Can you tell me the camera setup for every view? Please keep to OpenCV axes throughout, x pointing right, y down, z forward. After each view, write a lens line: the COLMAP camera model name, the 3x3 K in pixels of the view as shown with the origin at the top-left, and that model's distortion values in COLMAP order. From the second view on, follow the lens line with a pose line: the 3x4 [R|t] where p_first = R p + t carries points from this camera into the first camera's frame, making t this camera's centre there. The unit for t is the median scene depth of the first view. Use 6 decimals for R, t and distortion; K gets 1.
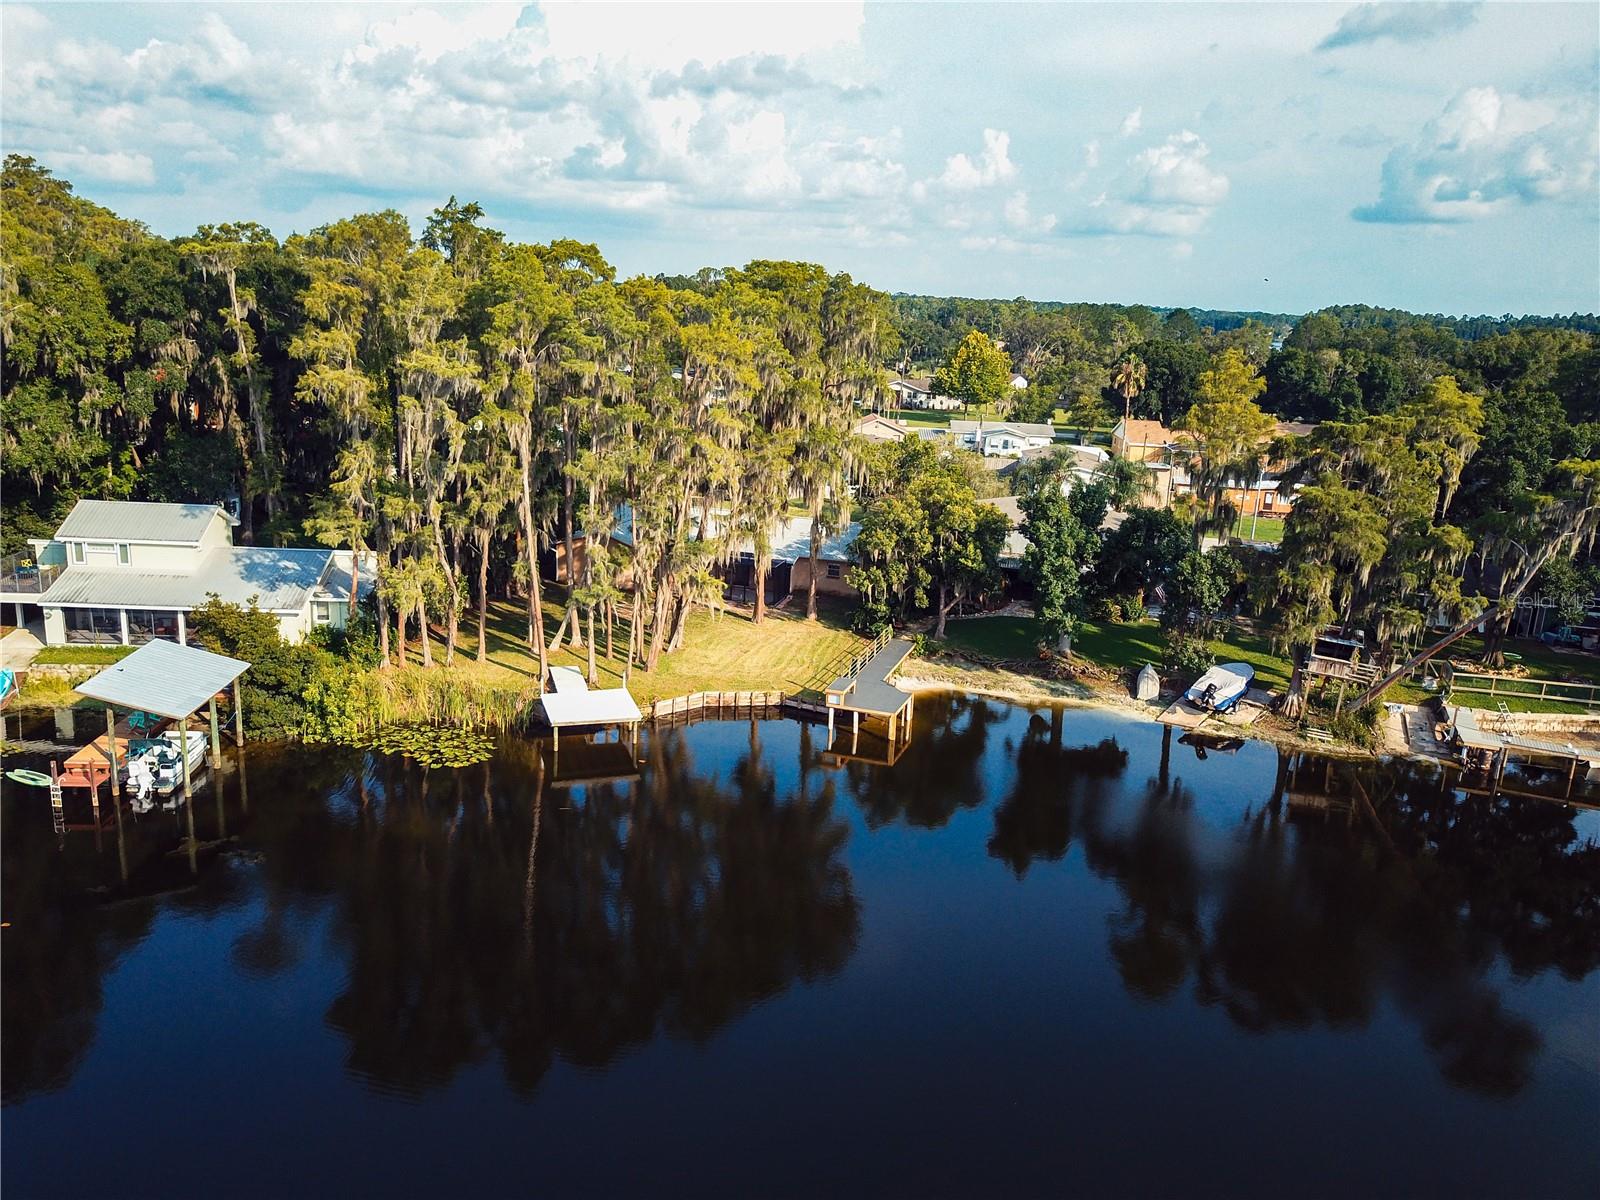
lens RADIAL K [[1195.3, 0, 800.0], [0, 1195.3, 600.0], [0, 0, 1]] dist [0.045283, -0.002722]
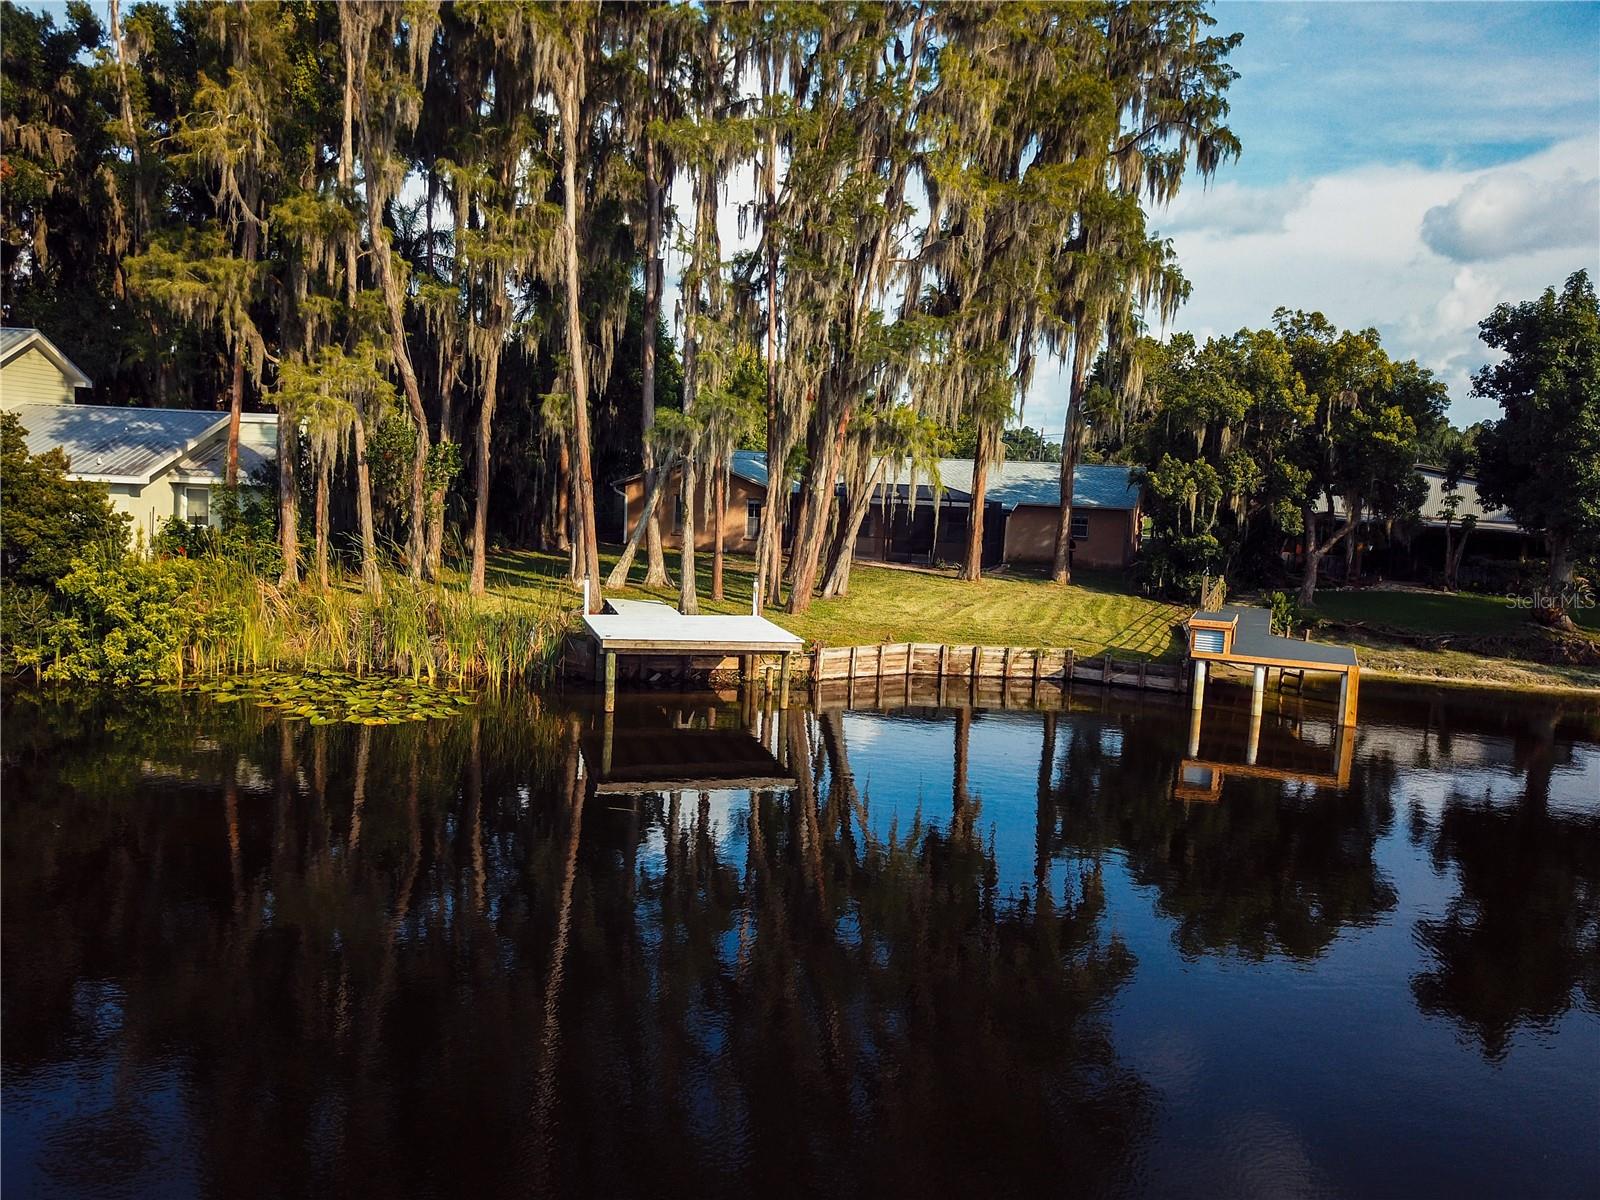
lens RADIAL K [[1302.3, 0, 800.0], [0, 1302.3, 600.0], [0, 0, 1]] dist [-0.002813, 0.001834]
pose [[0.997475, 0.001908, -0.070993, -0.083272], [-0.010277, 0.992996, -0.117704, 0.115066], [0.070271, 0.118136, 0.990508, 0.437127]]
